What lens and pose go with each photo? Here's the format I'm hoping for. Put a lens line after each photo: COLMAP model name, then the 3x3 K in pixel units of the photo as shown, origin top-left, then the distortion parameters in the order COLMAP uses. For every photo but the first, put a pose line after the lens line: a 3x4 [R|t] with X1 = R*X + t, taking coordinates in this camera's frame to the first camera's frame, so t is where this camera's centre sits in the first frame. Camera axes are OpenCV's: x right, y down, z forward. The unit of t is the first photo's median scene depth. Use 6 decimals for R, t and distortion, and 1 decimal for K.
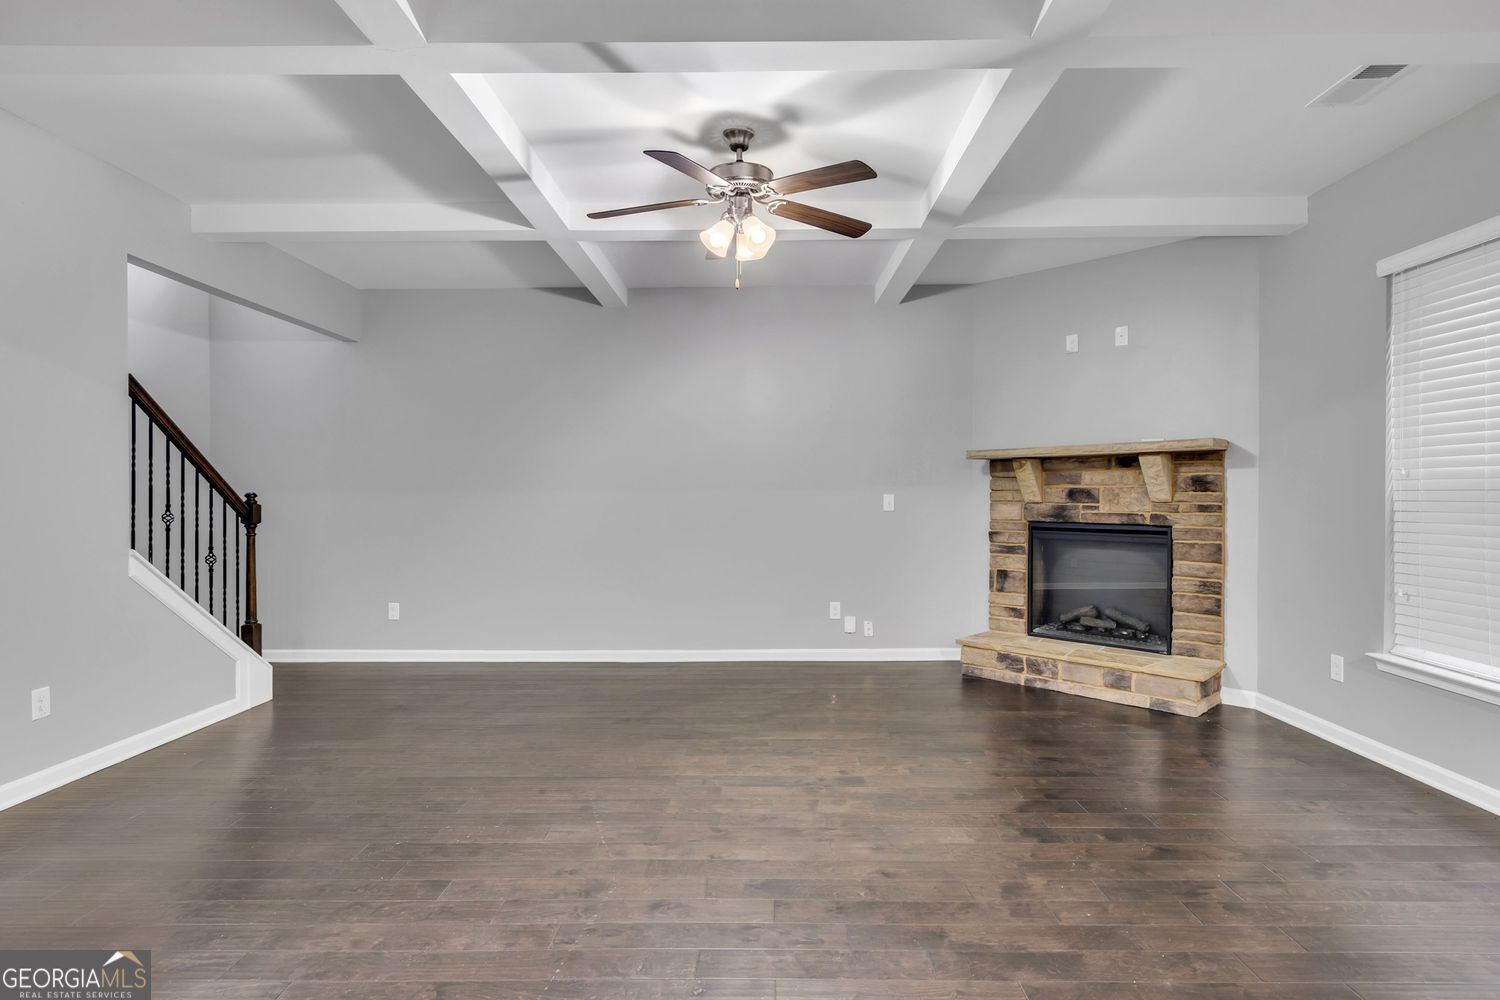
lens RADIAL K [[783.9, 0, 752.4], [0, 783.9, 503.1], [0, 0, 1]] dist [0.002364, 0.000930]
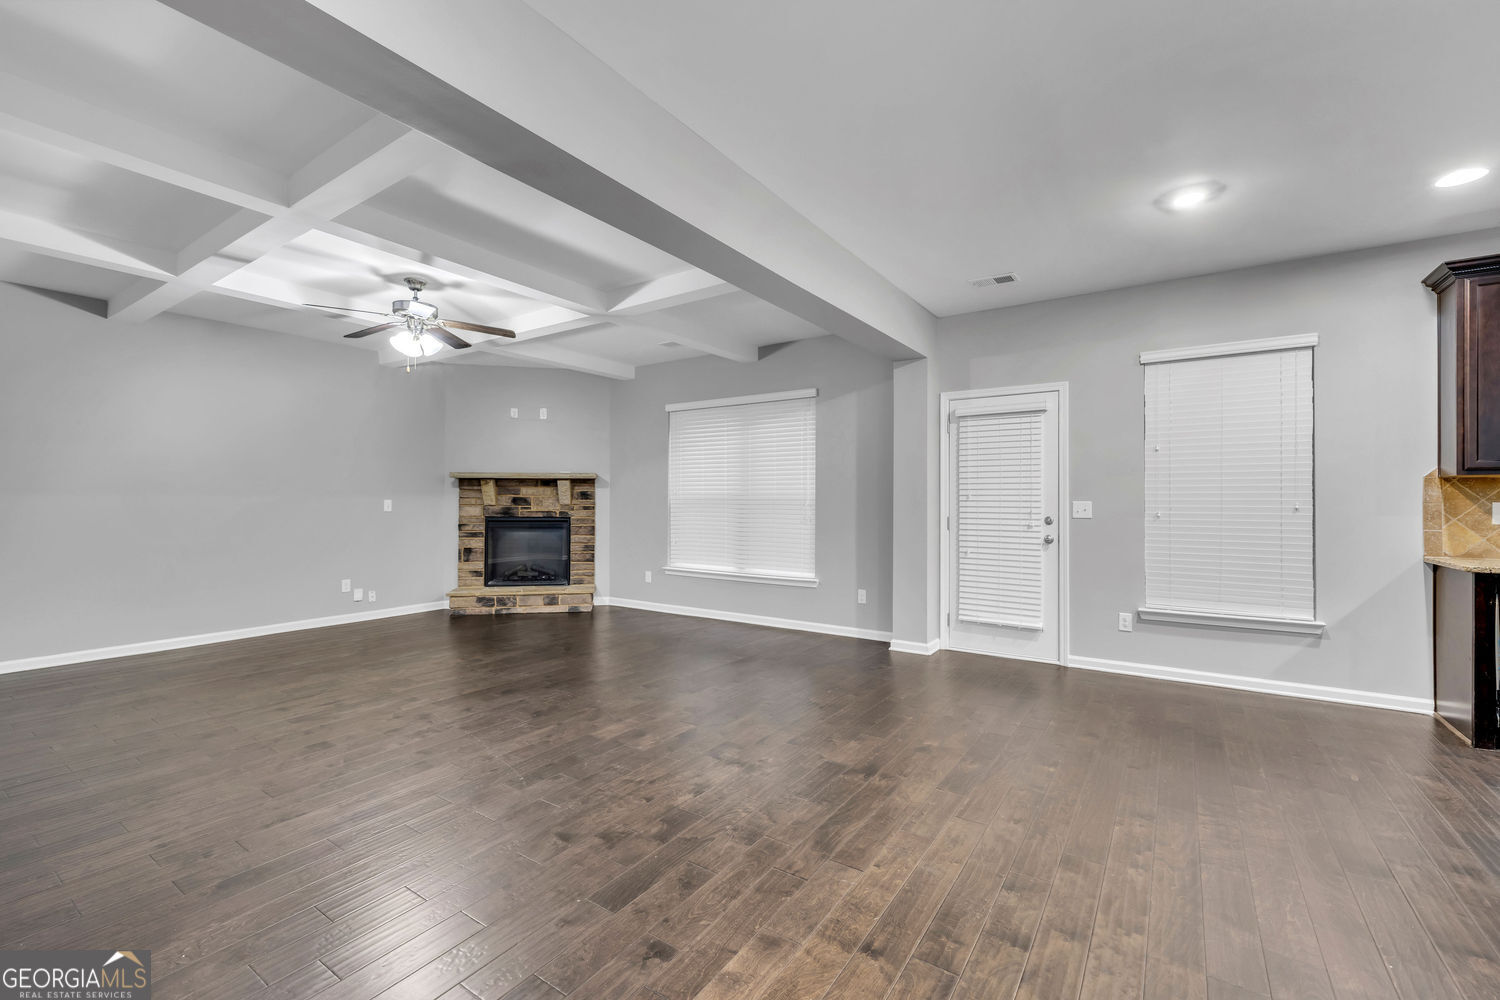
lens RADIAL K [[634.9, 0, 752.6], [0, 634.9, 502.7], [0, 0, 1]] dist [-0.001752, 0.000008]
pose [[0.552780, 0.002740, 0.833323, -0.504133], [0.005368, 0.999962, -0.006849, 0.006274], [-0.833310, 0.008259, 0.552744, -0.224451]]
